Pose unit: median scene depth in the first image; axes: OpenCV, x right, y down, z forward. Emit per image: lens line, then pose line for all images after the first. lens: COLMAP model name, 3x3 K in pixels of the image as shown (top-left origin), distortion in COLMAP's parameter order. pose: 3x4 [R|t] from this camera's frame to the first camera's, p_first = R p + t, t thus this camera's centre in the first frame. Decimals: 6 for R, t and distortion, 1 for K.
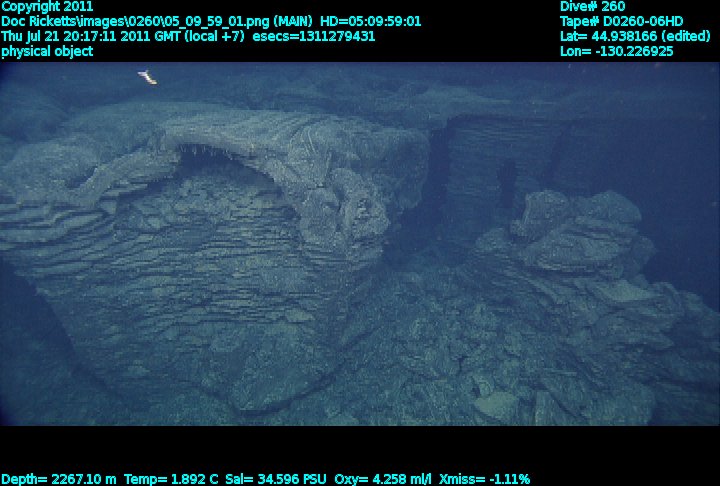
lens RADIAL K [[399.1, 0, 360.0], [0, 399.1, 247.0], [0, 0, 1]] dist [-0.044745, 0.092709]
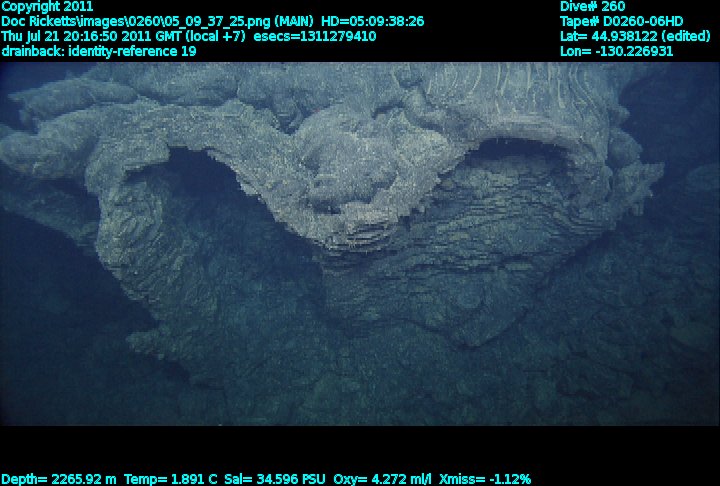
lens RADIAL K [[396.1, 0, 360.3], [0, 396.1, 256.5], [0, 0, 1]] dist [-0.044840, 0.088460]
pose [[0.999584, -0.028771, -0.001922, -0.591604], [0.027258, 0.921050, 0.388490, -0.277422], [-0.009407, -0.388381, 0.921451, 0.050288]]
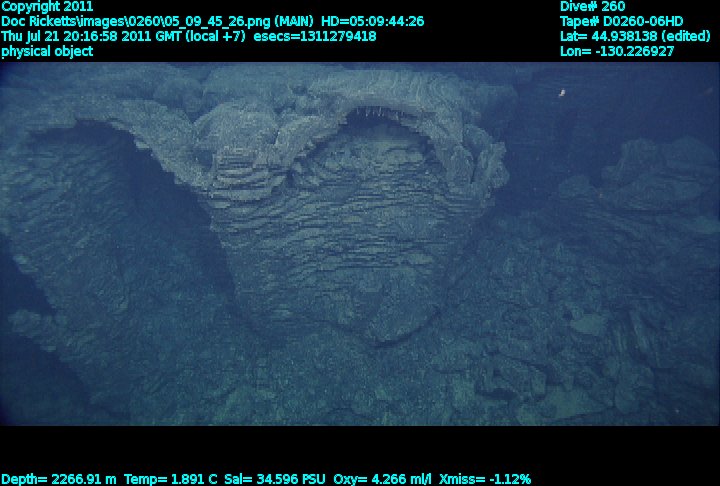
lens RADIAL K [[399.1, 0, 360.0], [0, 399.1, 247.0], [0, 0, 1]] dist [-0.044745, 0.092709]
pose [[0.997310, -0.044090, 0.058551, -0.403387], [0.036859, 0.992173, 0.119308, -0.003323], [-0.063353, -0.116829, 0.991129, -0.113648]]
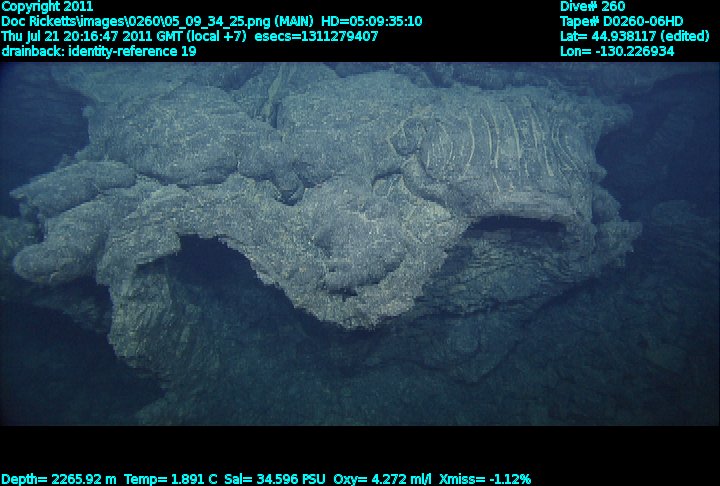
lens RADIAL K [[393.7, 0, 359.2], [0, 393.7, 259.6], [0, 0, 1]] dist [-0.043581, 0.086490]
pose [[0.993693, -0.087355, 0.070315, -0.664192], [0.052007, 0.914522, 0.401179, -0.423891], [-0.099349, -0.394992, 0.913297, 0.089143]]
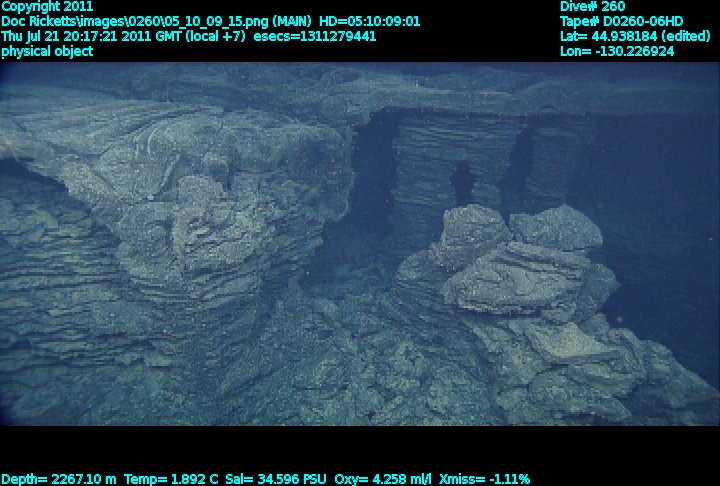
lens RADIAL K [[399.1, 0, 360.0], [0, 399.1, 247.0], [0, 0, 1]] dist [-0.044745, 0.092709]
pose [[0.999326, 0.016007, -0.033048, 0.280913], [-0.015818, 0.999857, 0.005961, -0.064317], [0.033139, -0.005434, 0.999436, 0.228150]]
